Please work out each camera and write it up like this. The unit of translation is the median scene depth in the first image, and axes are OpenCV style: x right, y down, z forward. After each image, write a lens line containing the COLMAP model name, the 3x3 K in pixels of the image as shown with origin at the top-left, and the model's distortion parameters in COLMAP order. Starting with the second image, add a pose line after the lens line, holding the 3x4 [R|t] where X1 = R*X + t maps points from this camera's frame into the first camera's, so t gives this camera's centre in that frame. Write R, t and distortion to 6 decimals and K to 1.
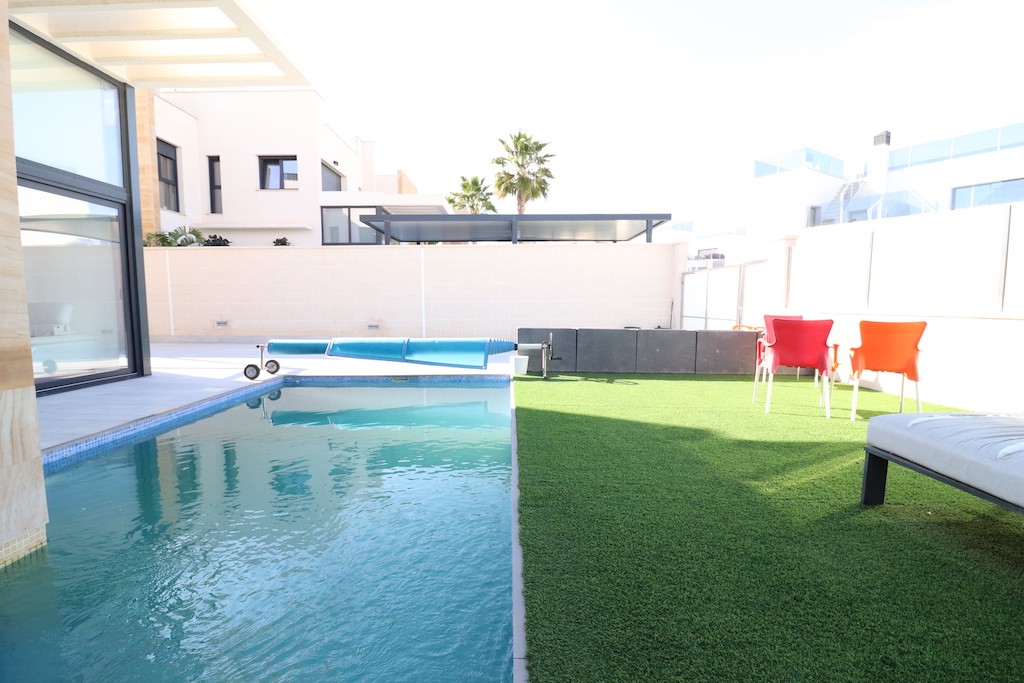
lens RADIAL K [[477.0, 0, 507.9], [0, 477.0, 343.6], [0, 0, 1]] dist [-0.002968, -0.008488]
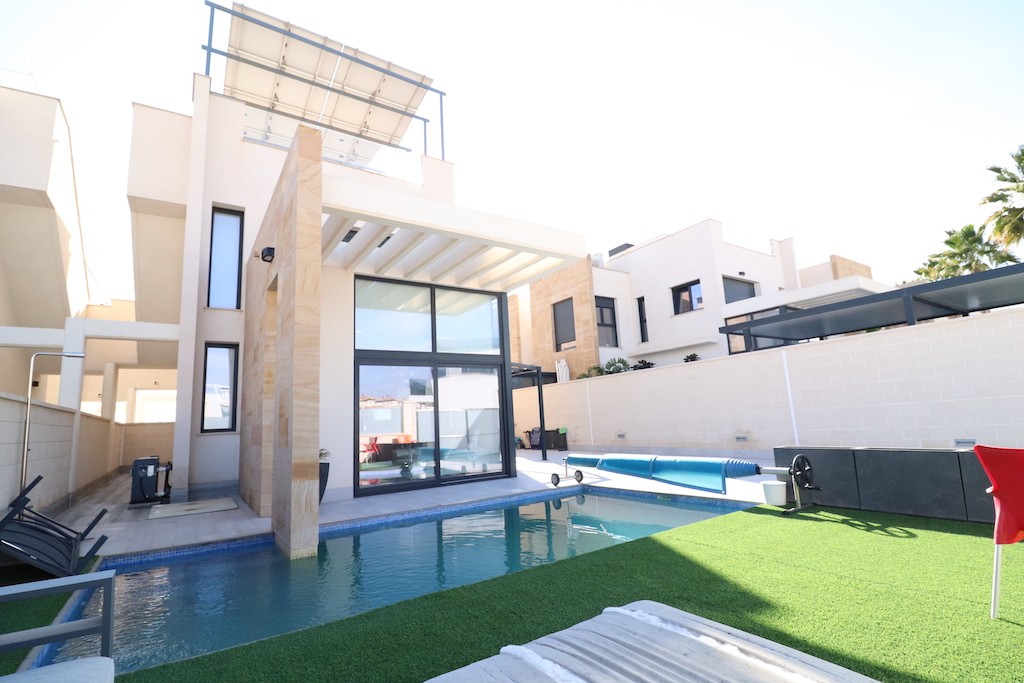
lens RADIAL K [[477.0, 0, 509.8], [0, 477.0, 345.1], [0, 0, 1]] dist [-0.002968, -0.008488]
pose [[0.557000, -0.160917, -0.814774, 0.213558], [-0.015252, 0.978902, -0.203759, -0.013758], [0.830372, 0.125921, 0.542795, 0.059021]]
